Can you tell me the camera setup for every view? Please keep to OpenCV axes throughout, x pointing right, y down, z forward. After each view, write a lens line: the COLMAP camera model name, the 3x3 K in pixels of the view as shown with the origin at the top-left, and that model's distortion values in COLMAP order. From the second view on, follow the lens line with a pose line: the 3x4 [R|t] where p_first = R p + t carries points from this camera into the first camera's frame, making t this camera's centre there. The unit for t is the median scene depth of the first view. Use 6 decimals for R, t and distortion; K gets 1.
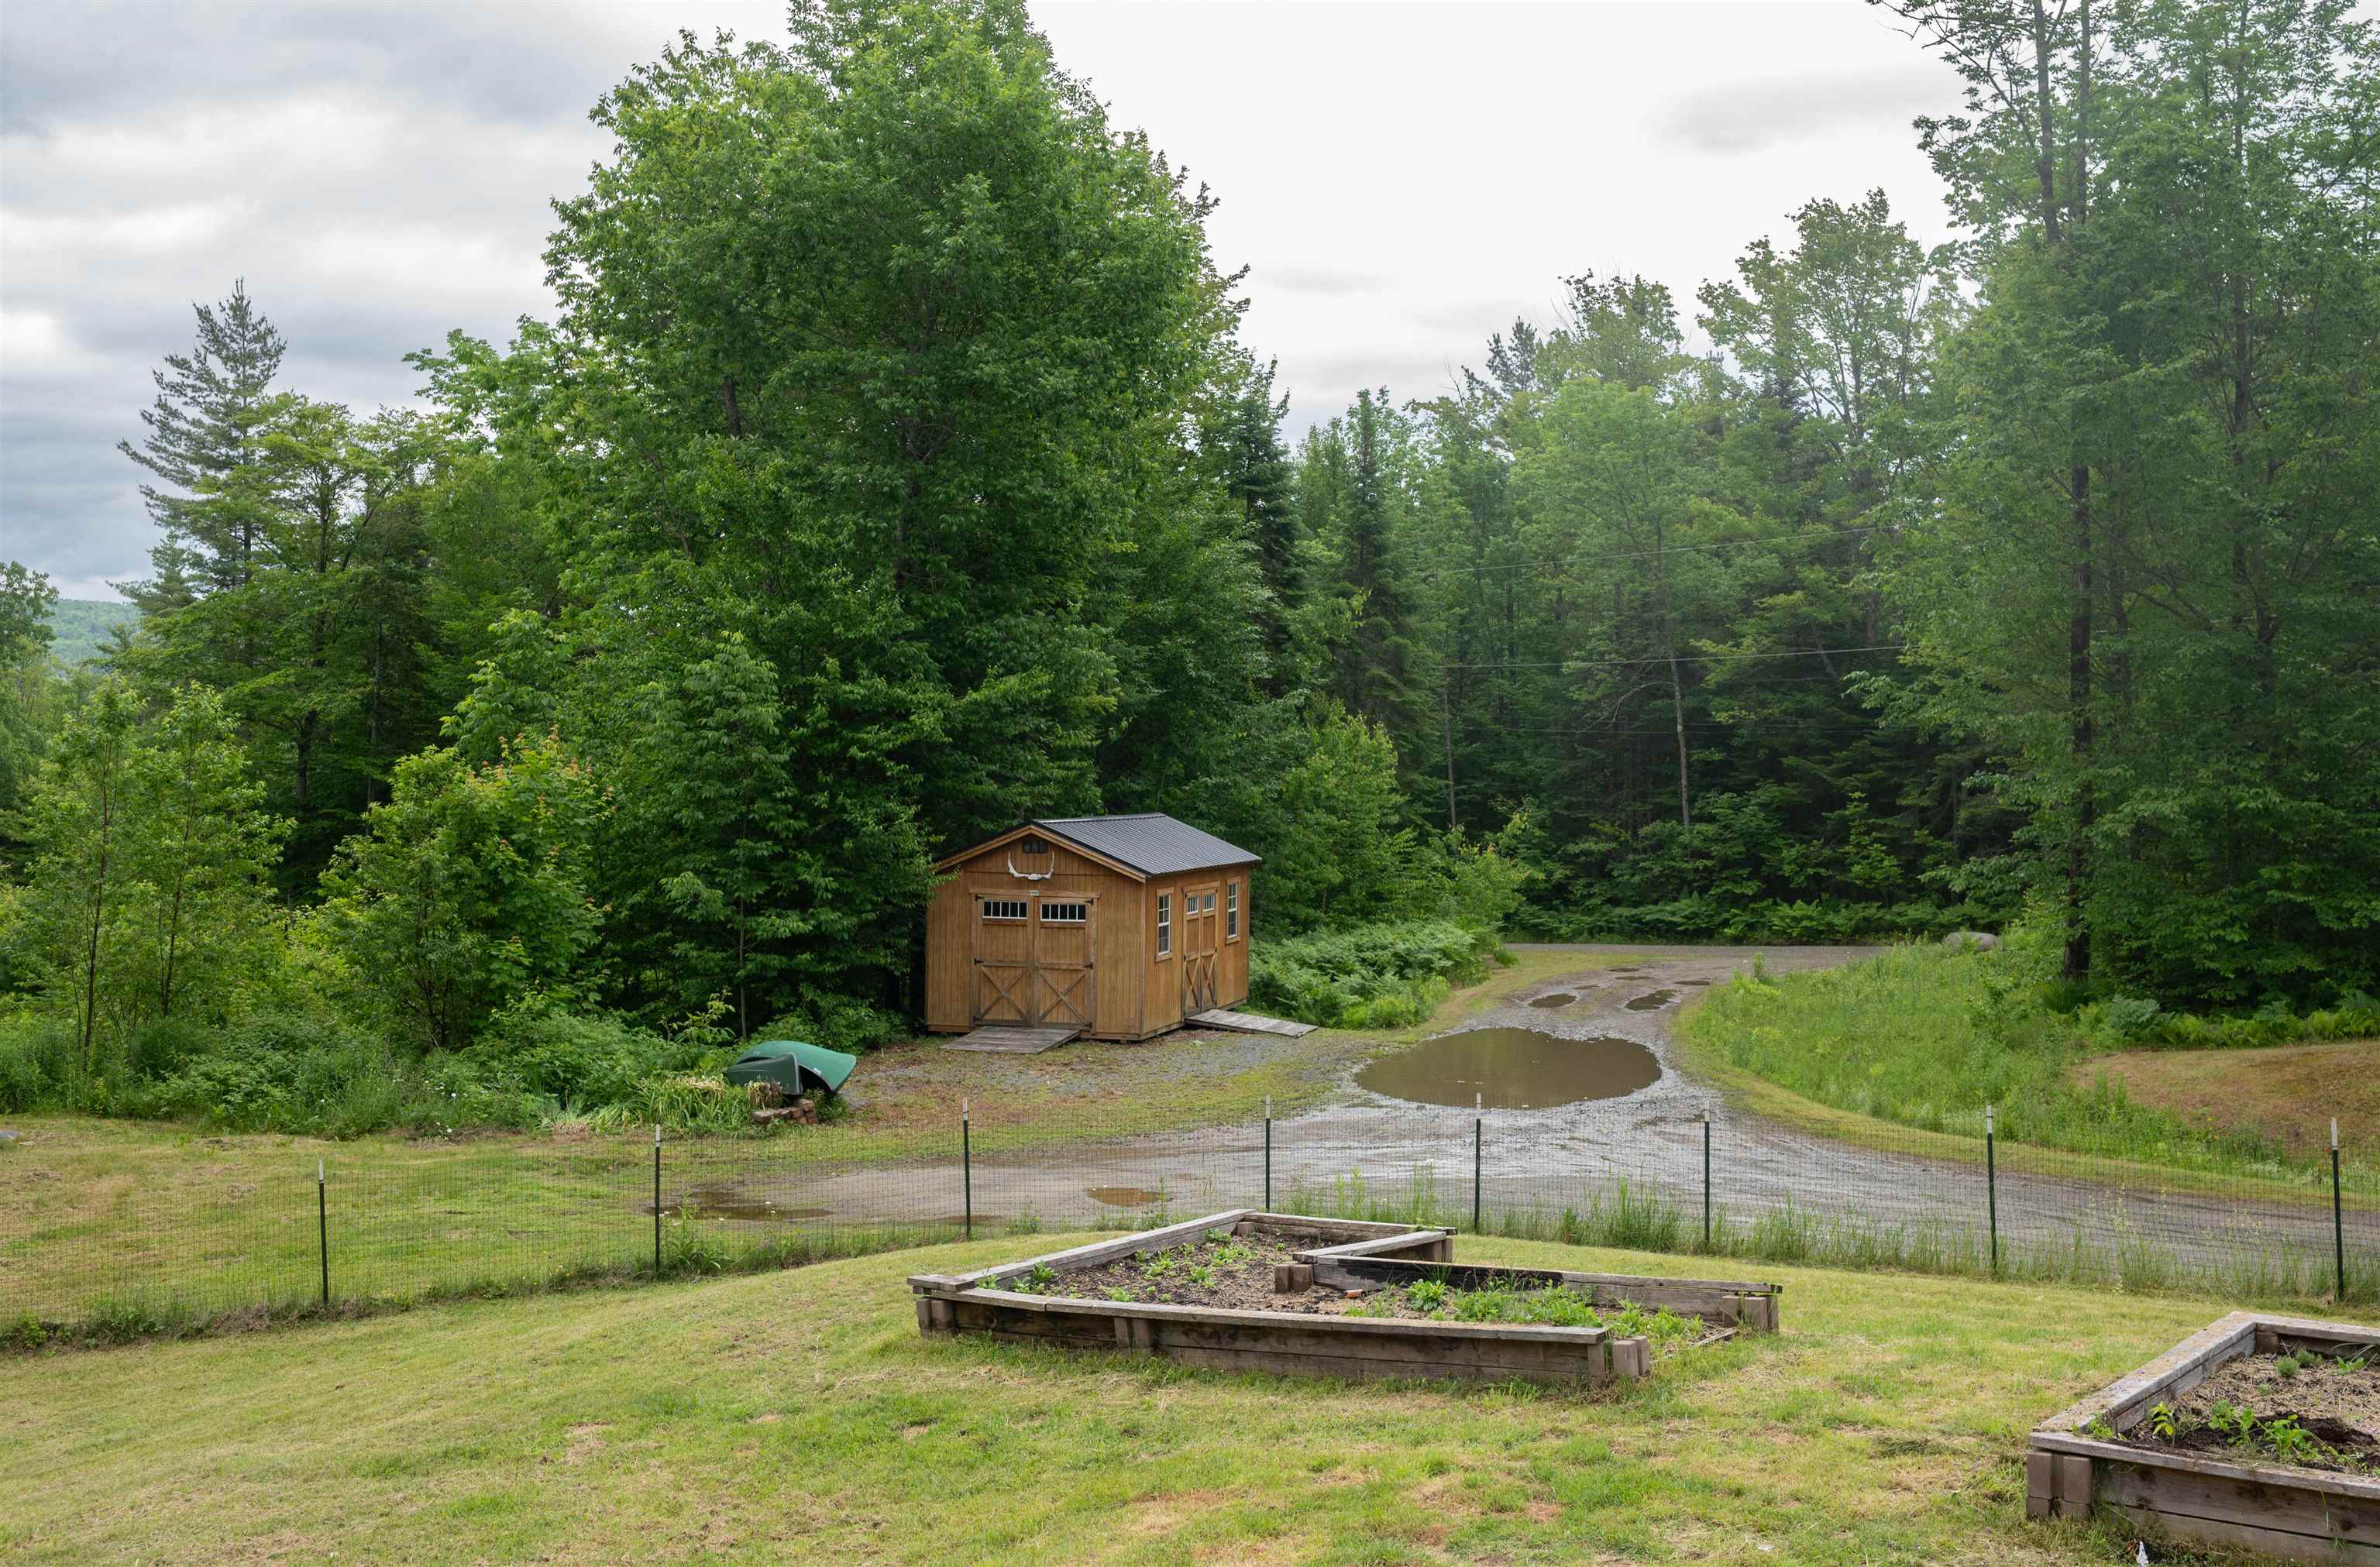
lens RADIAL K [[2371.6, 0, 1247.3], [0, 2371.6, 744.7], [0, 0, 1]] dist [-0.009183, 0.015381]
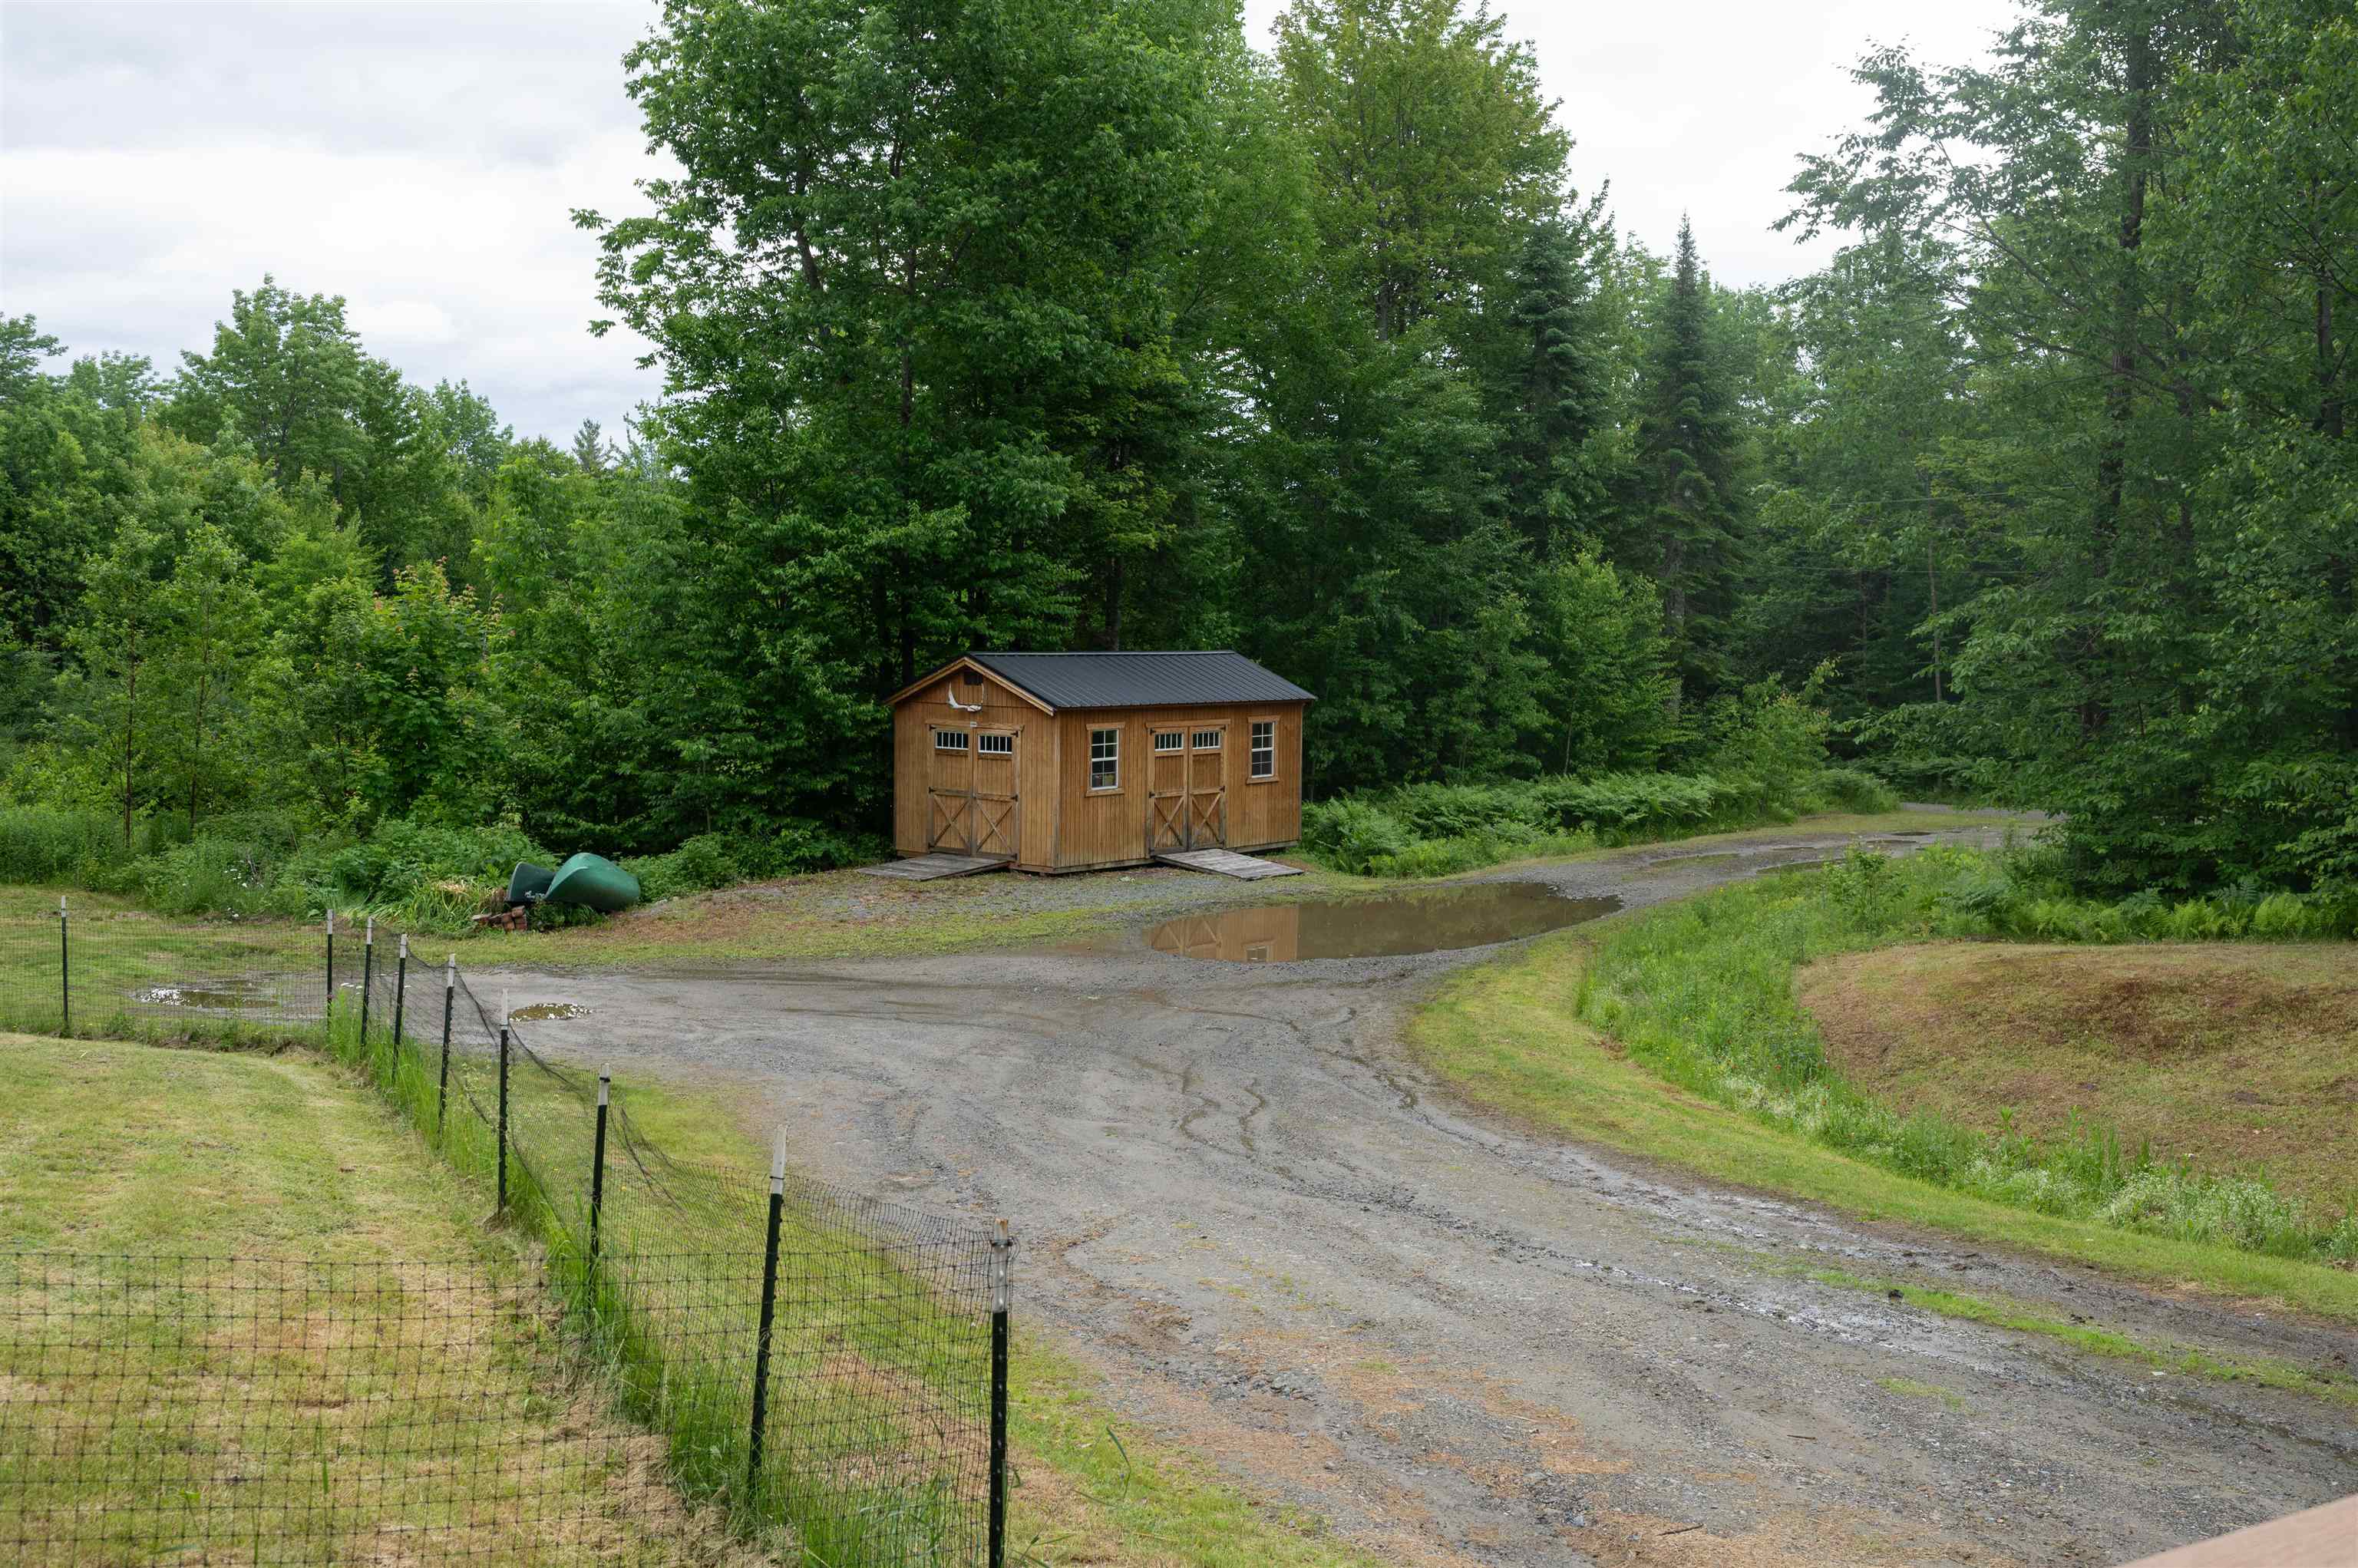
lens RADIAL K [[2298.3, 0, 1191.4], [0, 2298.3, 777.5], [0, 0, 1]] dist [0.008835, -0.007989]
pose [[0.913209, 0.026620, -0.406620, 0.407816], [0.003286, 0.997350, 0.072673, 0.014613], [0.407477, -0.067702, 0.910702, 0.146757]]
